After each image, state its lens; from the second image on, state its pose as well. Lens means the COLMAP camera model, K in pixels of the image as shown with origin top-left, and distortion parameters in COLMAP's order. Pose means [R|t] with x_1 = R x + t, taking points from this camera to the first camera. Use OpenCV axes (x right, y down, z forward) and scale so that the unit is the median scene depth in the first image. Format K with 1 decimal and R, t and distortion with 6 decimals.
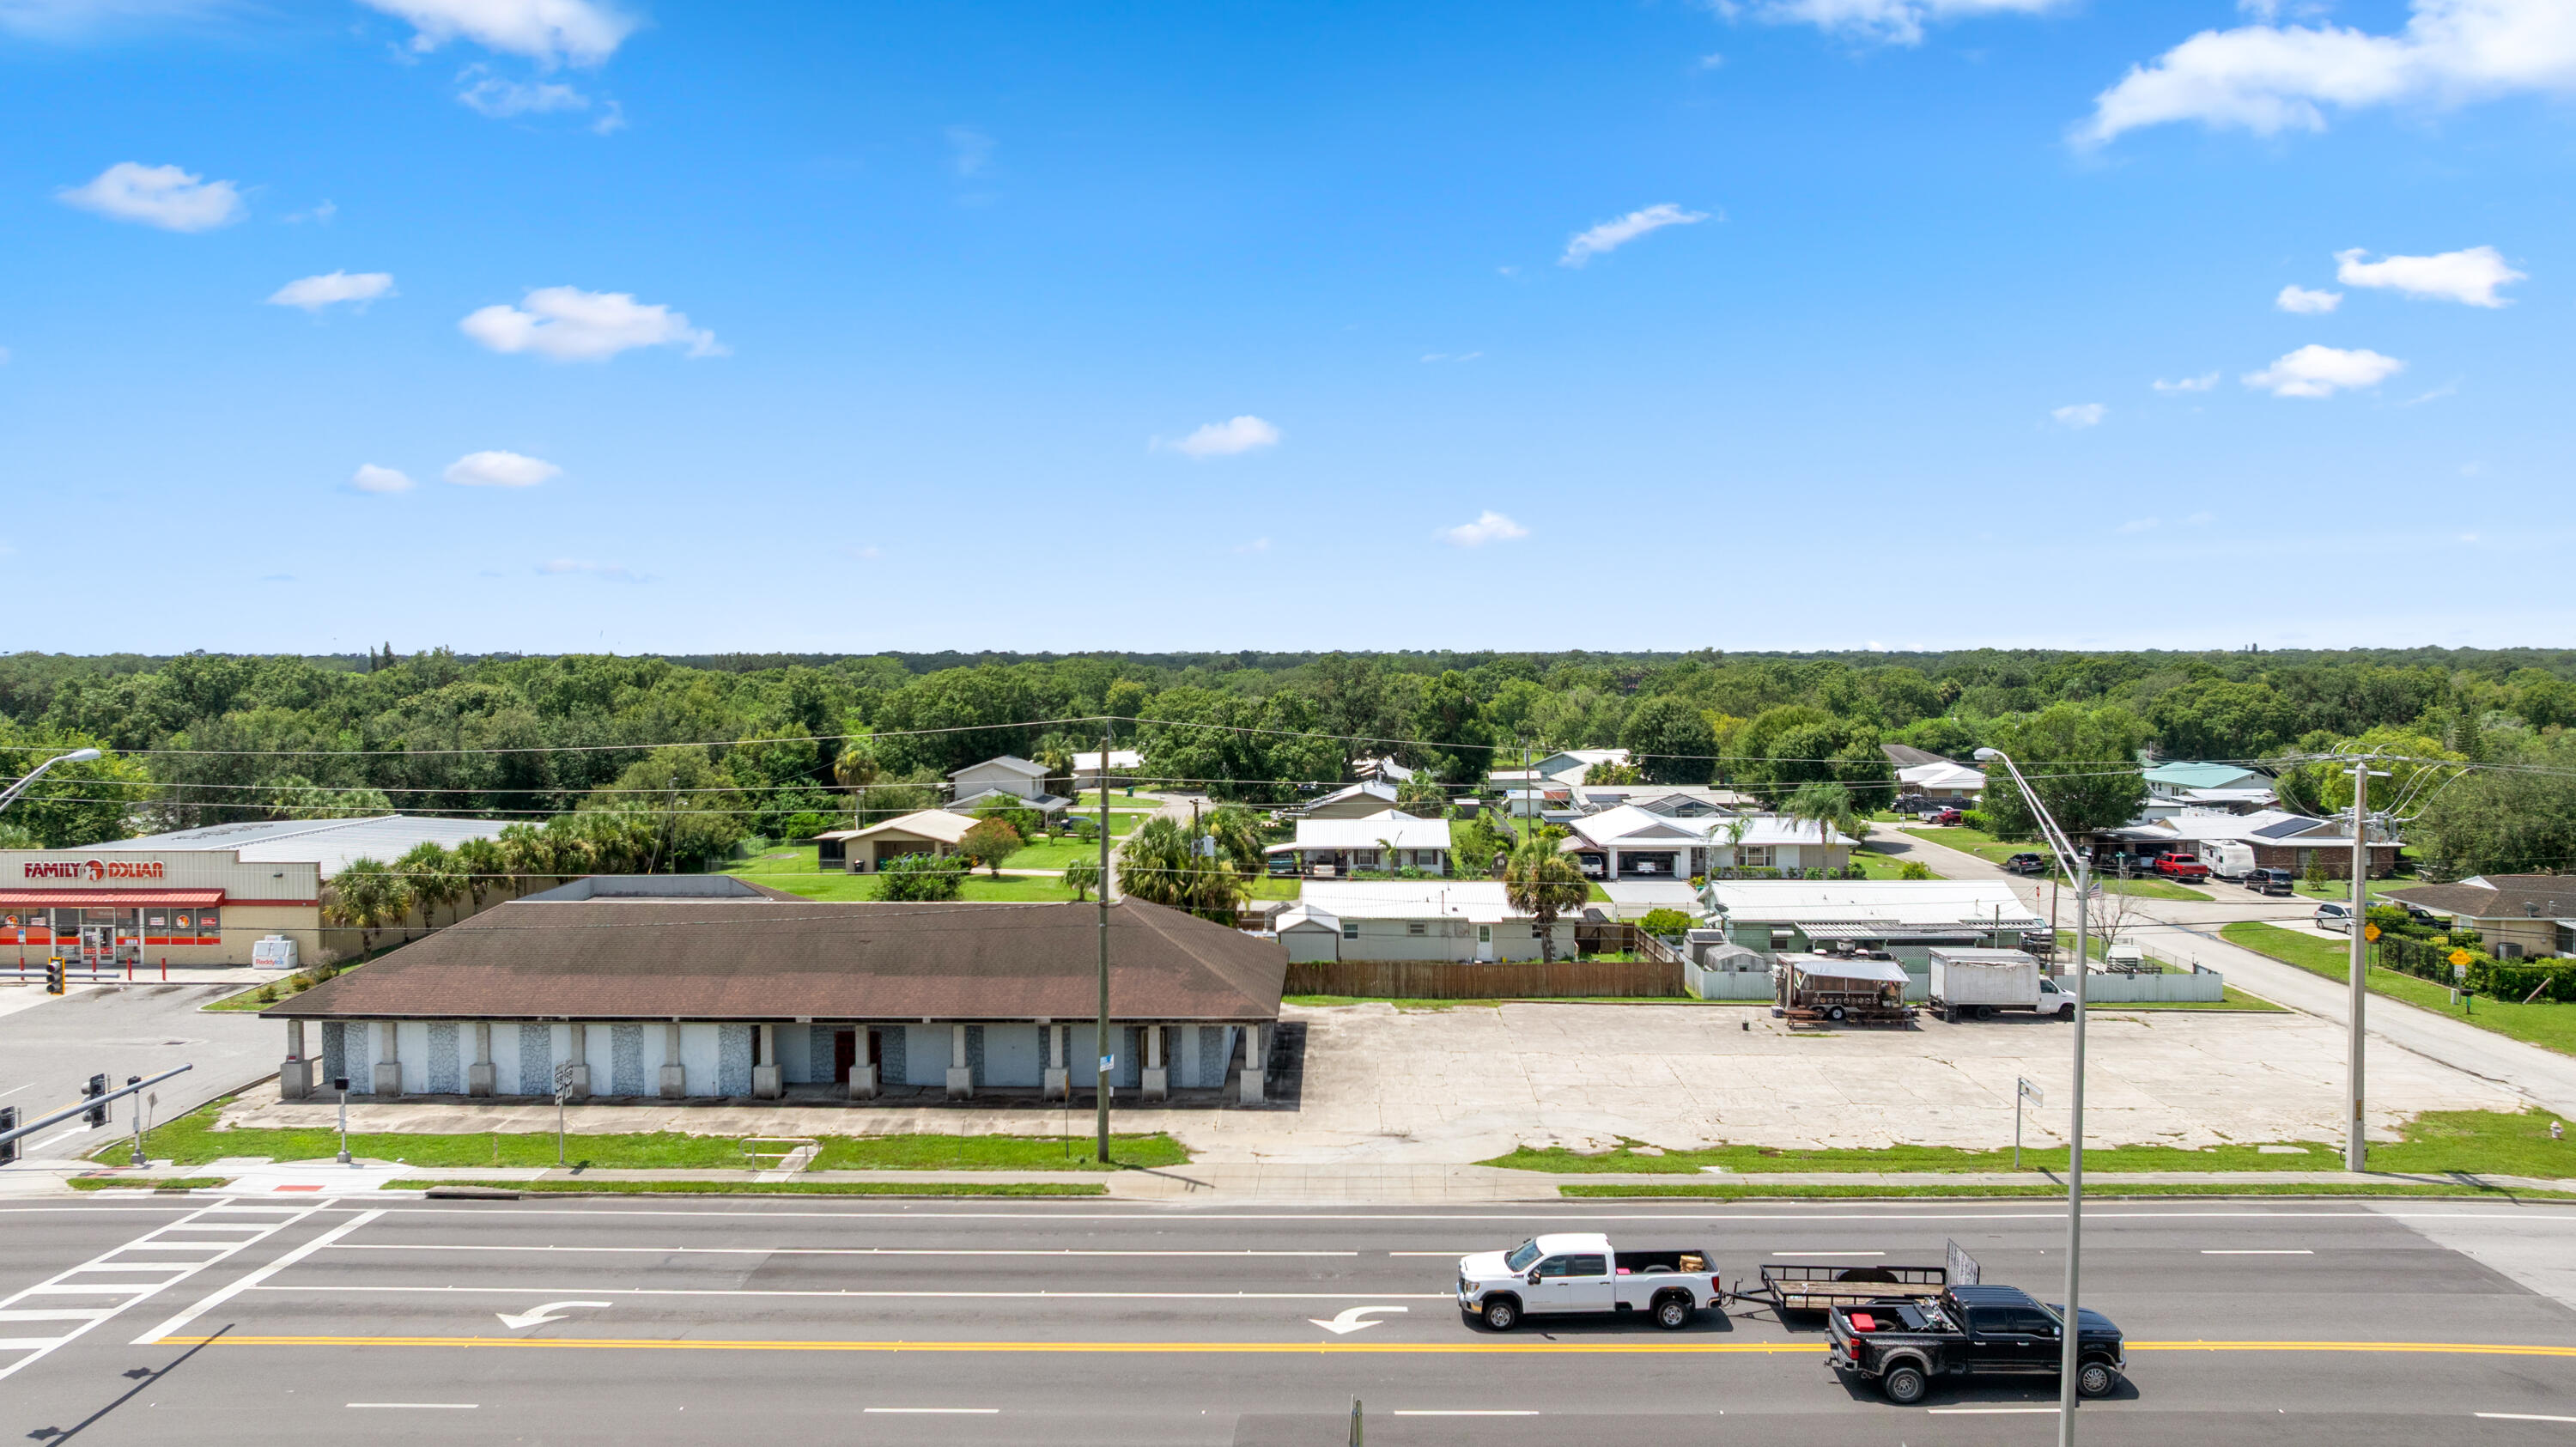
lens RADIAL K [[1818.0, 0, 1300.5], [0, 1818.0, 724.1], [0, 0, 1]] dist [-0.023437, 0.003922]
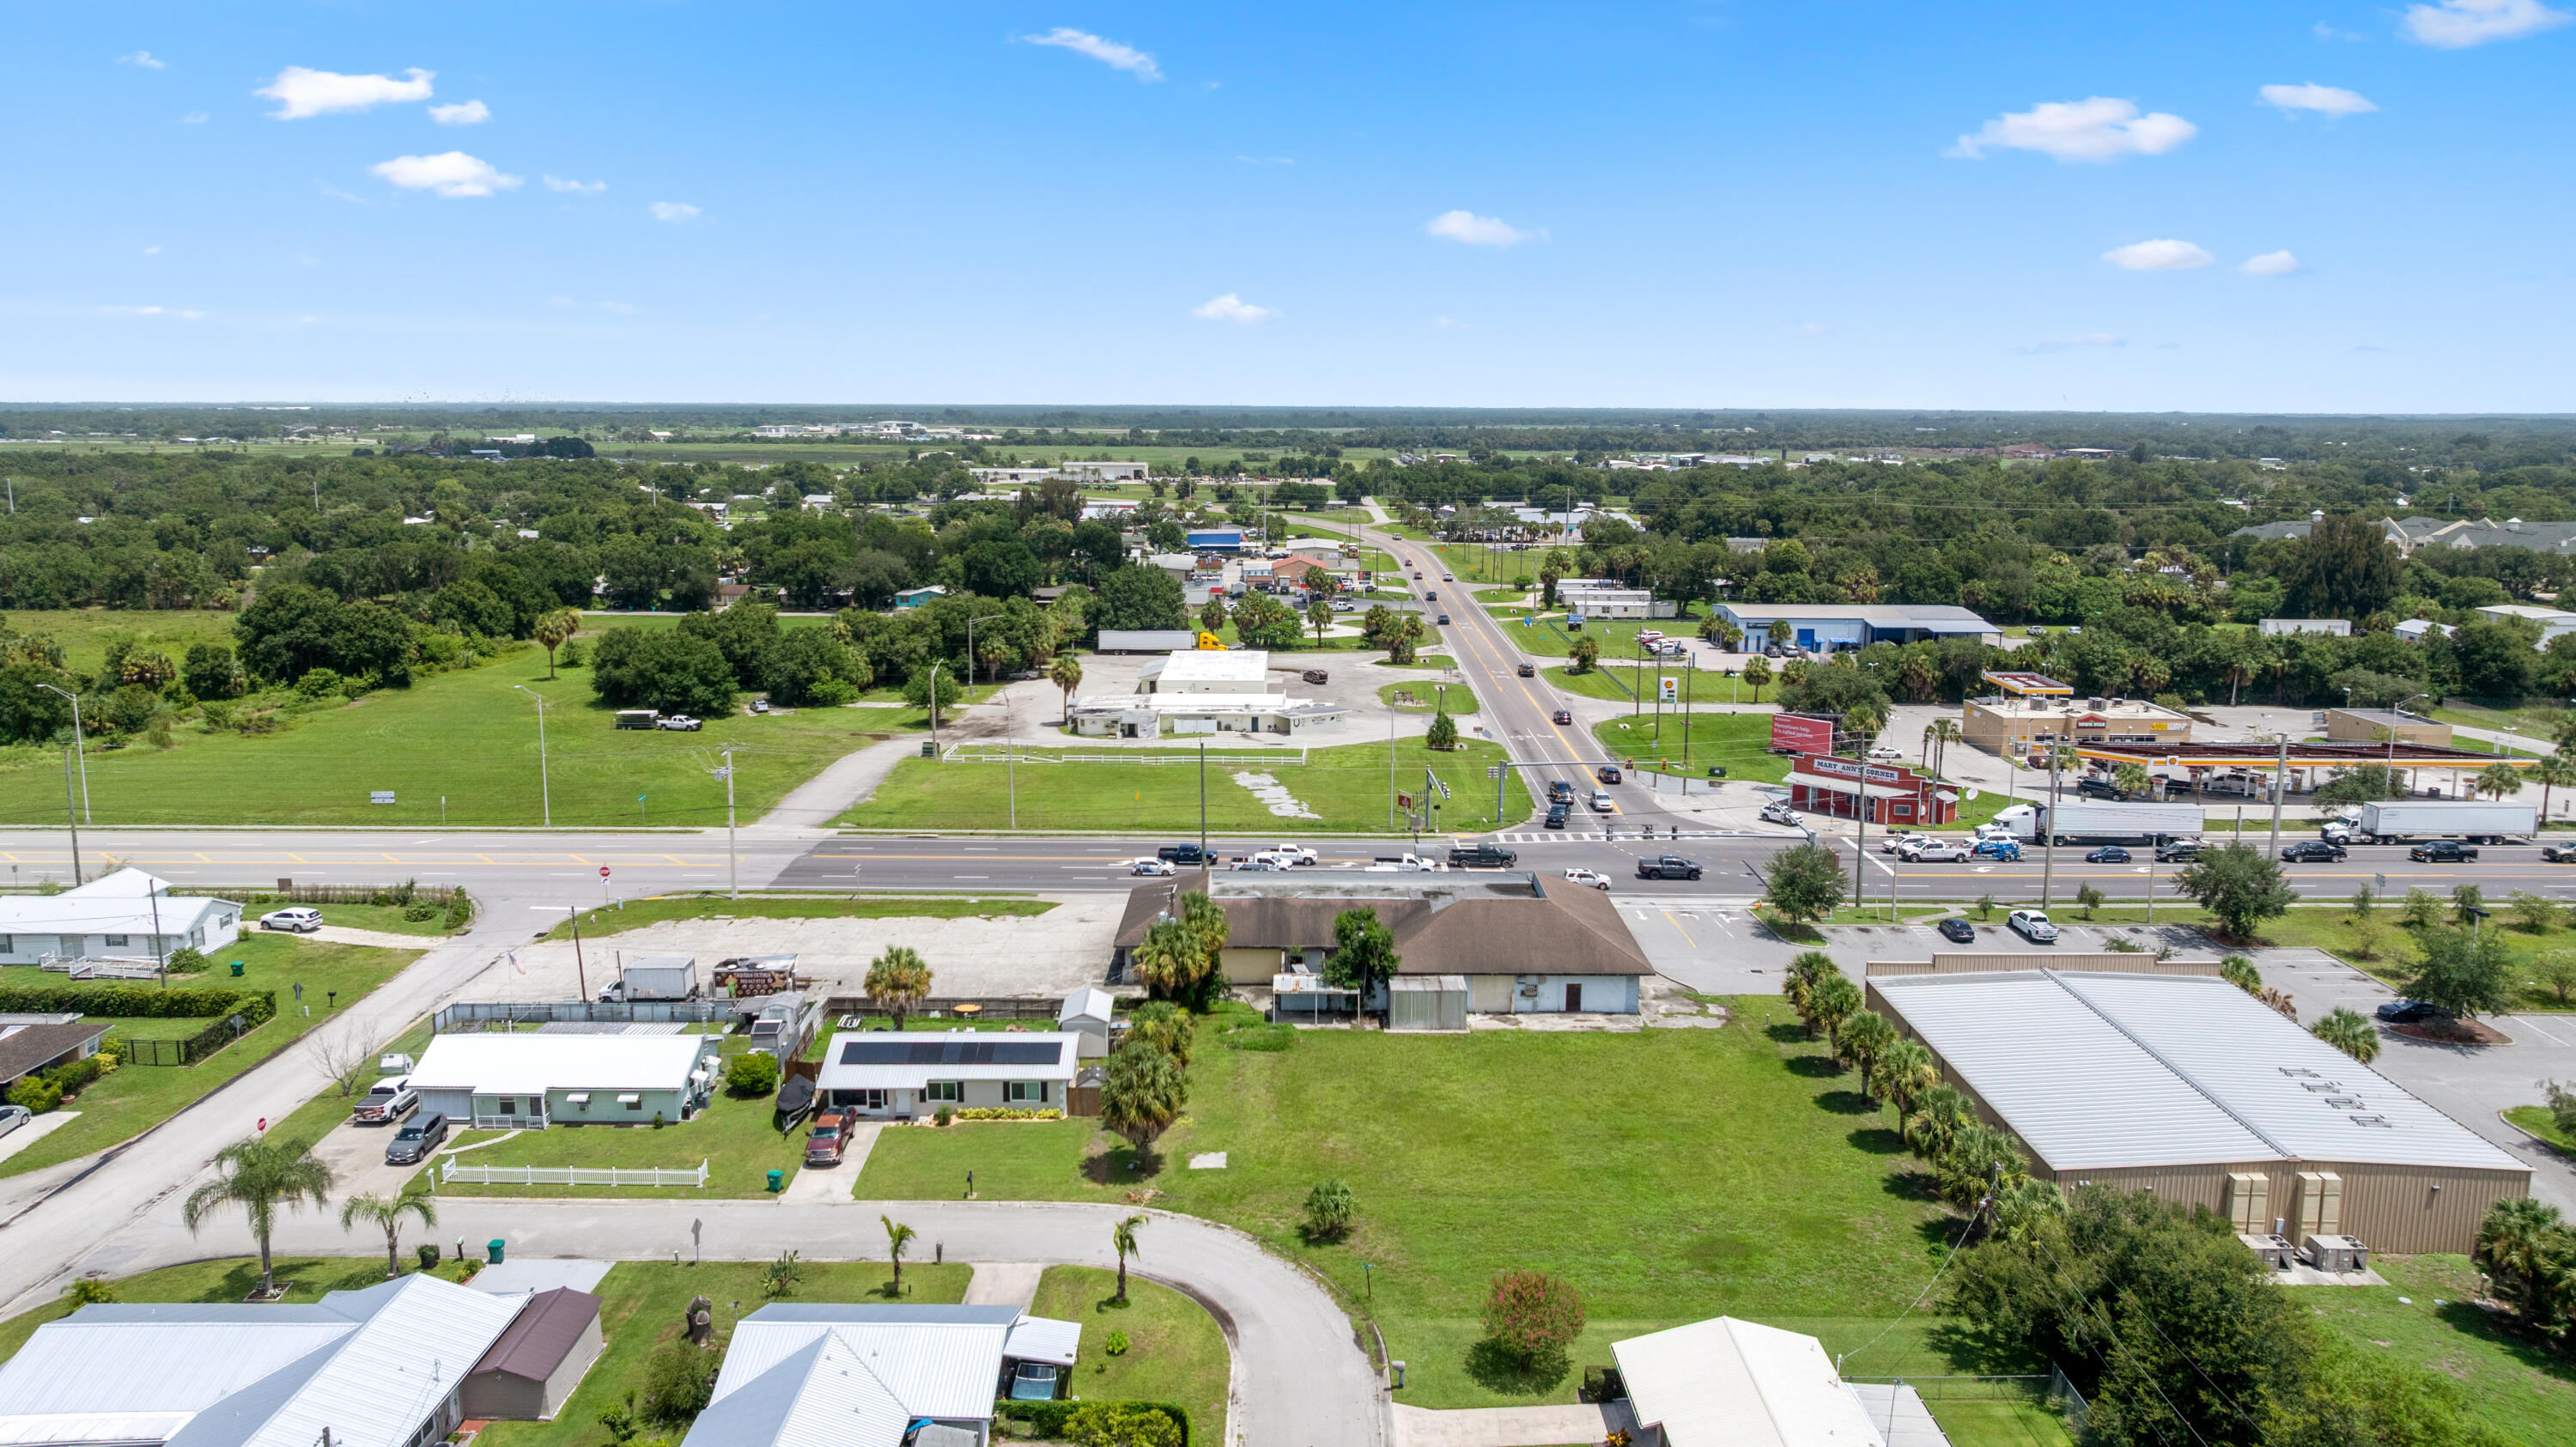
lens RADIAL K [[1808.1, 0, 1302.6], [0, 1808.1, 715.9], [0, 0, 1]] dist [-0.022620, 0.003491]
pose [[-0.999610, 0.000086, -0.027925, -0.154460], [-0.005812, 0.977457, 0.211053, -0.497906], [0.027314, 0.211133, -0.977076, 3.044469]]
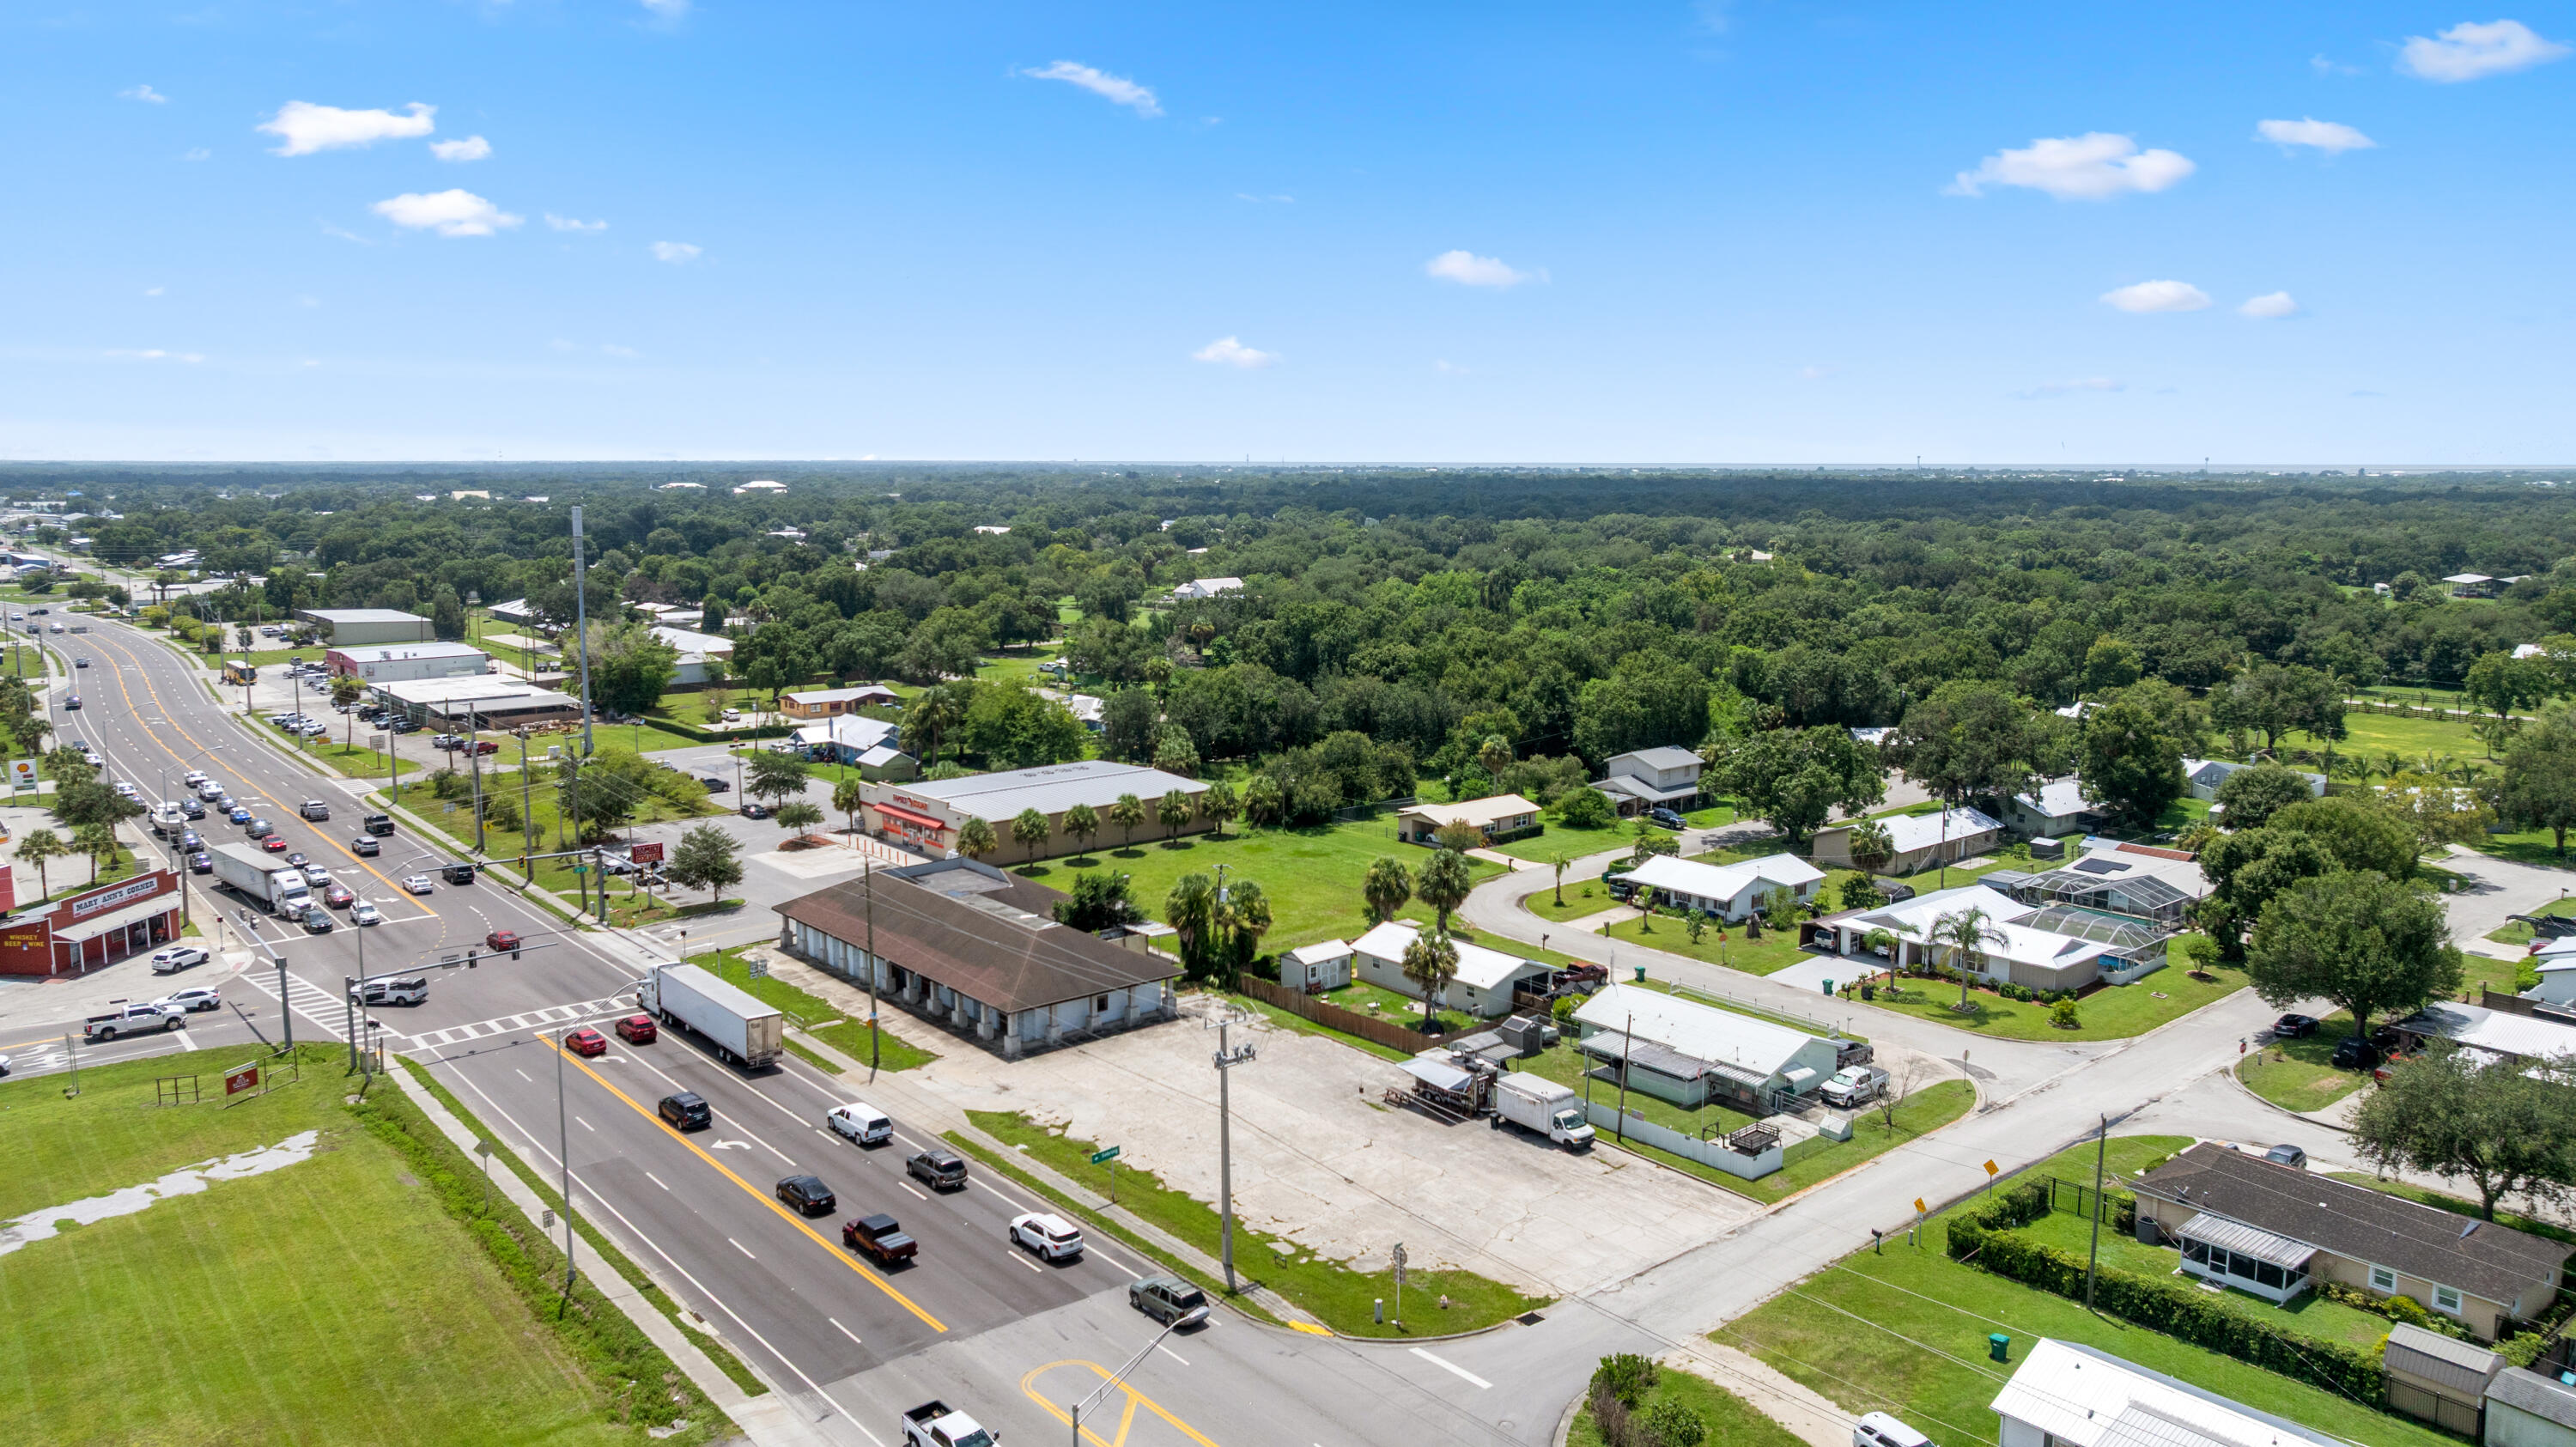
lens RADIAL K [[1808.1, 0, 1302.6], [0, 1808.1, 715.9], [0, 0, 1]] dist [-0.022620, 0.003491]
pose [[0.665098, 0.108897, -0.738774, 1.500237], [-0.032534, 0.992596, 0.117022, -0.361842], [0.746047, -0.053796, 0.663716, 0.009353]]
